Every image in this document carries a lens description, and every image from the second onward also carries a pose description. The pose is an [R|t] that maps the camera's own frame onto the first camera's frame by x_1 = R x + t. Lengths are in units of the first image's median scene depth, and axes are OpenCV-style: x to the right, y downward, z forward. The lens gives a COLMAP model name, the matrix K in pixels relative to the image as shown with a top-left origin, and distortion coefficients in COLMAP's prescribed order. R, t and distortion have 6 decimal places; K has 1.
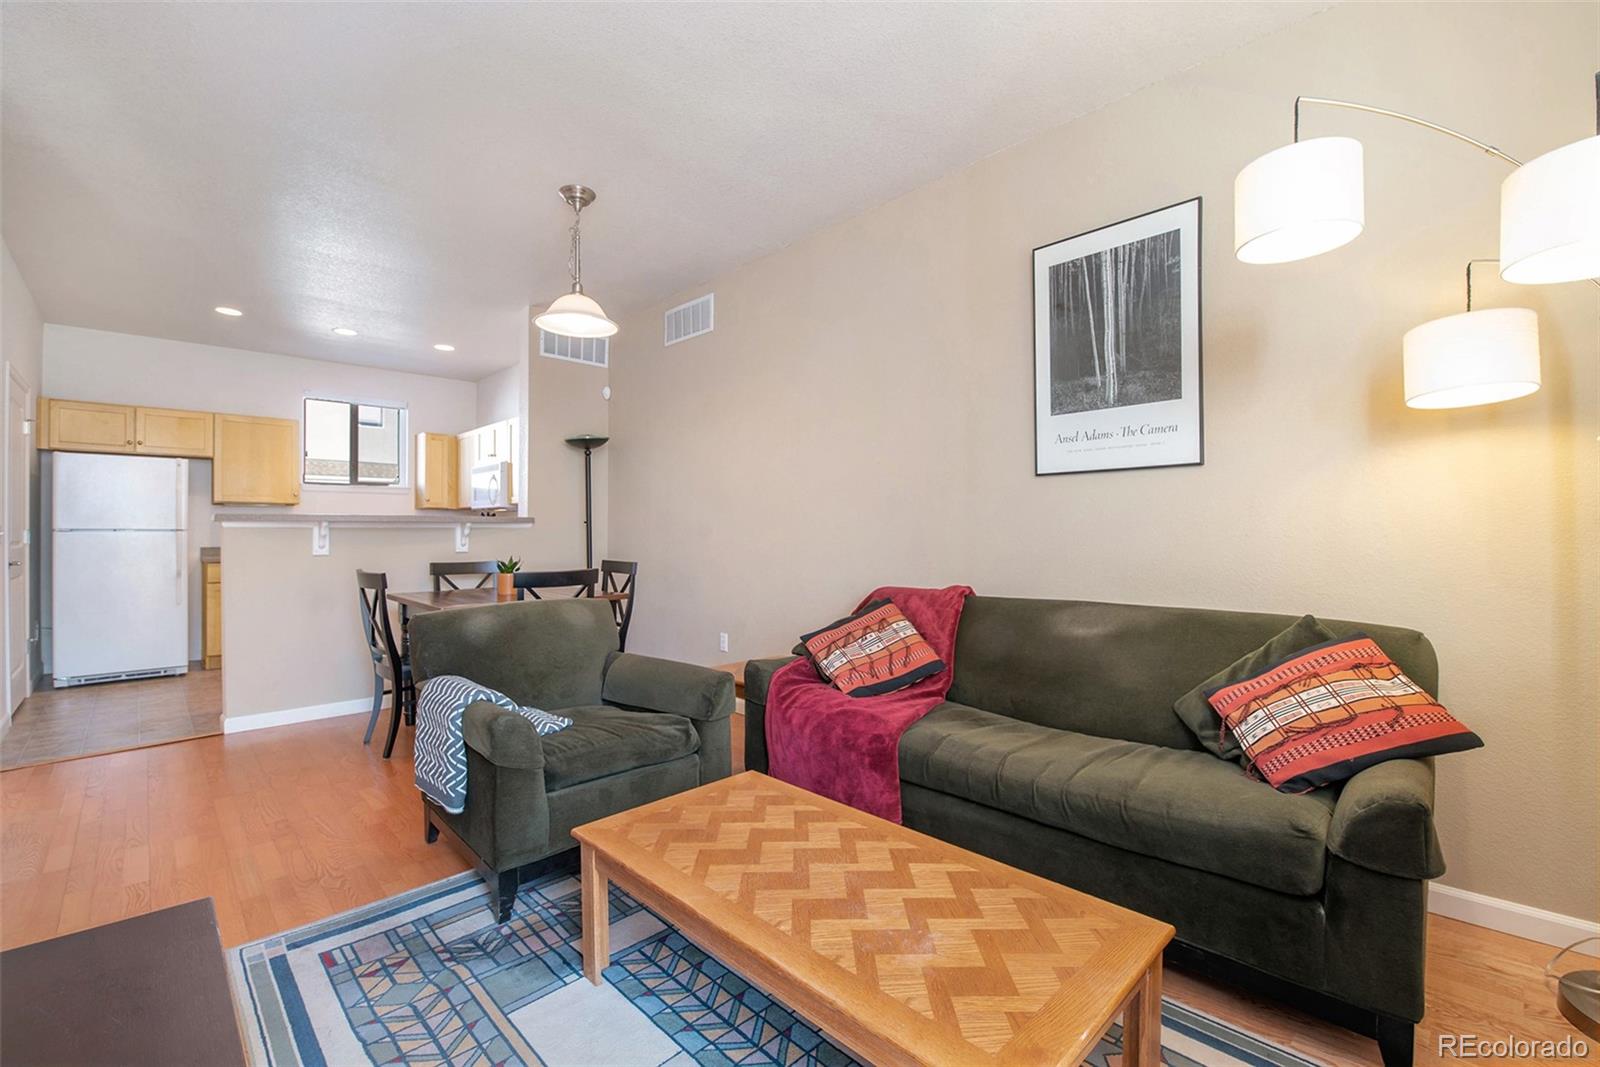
lens RADIAL K [[686.5, 0, 781.8], [0, 686.5, 530.9], [0, 0, 1]] dist [-0.016646, -0.000059]
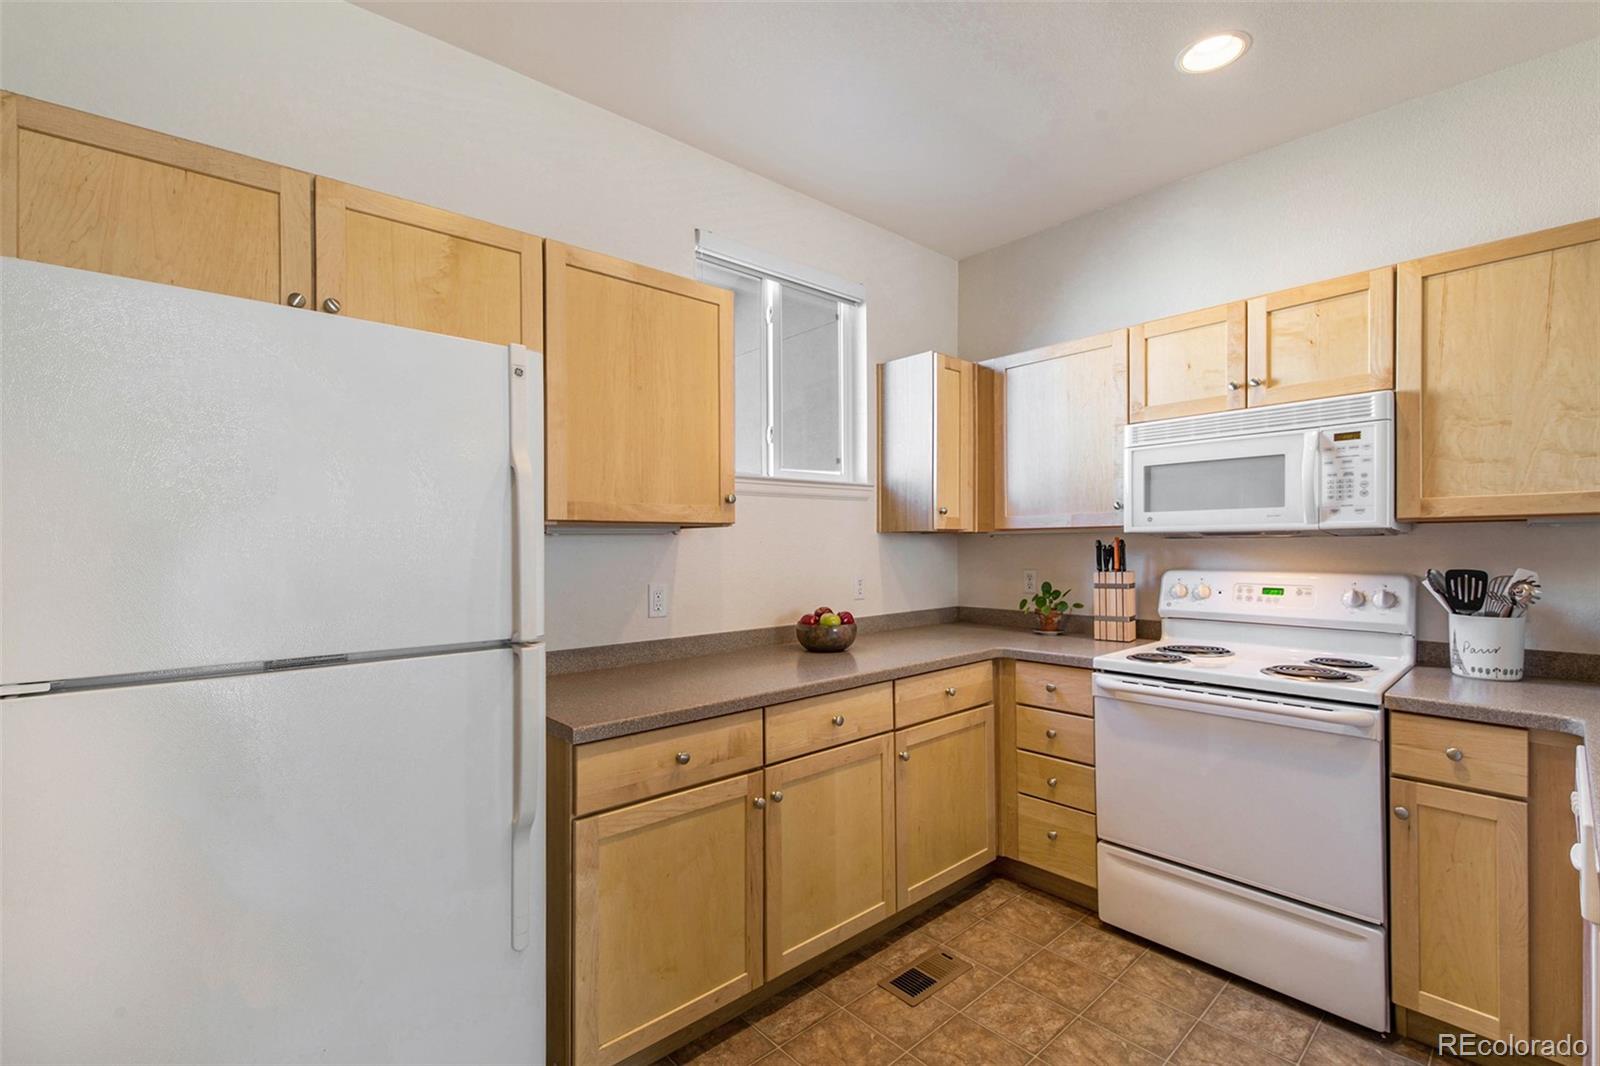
lens RADIAL K [[697.7, 0, 814.1], [0, 697.7, 537.8], [0, 0, 1]] dist [-0.010495, -0.000059]
pose [[0.999674, -0.012055, -0.022508, -0.780701], [0.011870, 0.999895, -0.008343, -0.035480], [0.022606, 0.008073, 0.999712, 0.756262]]
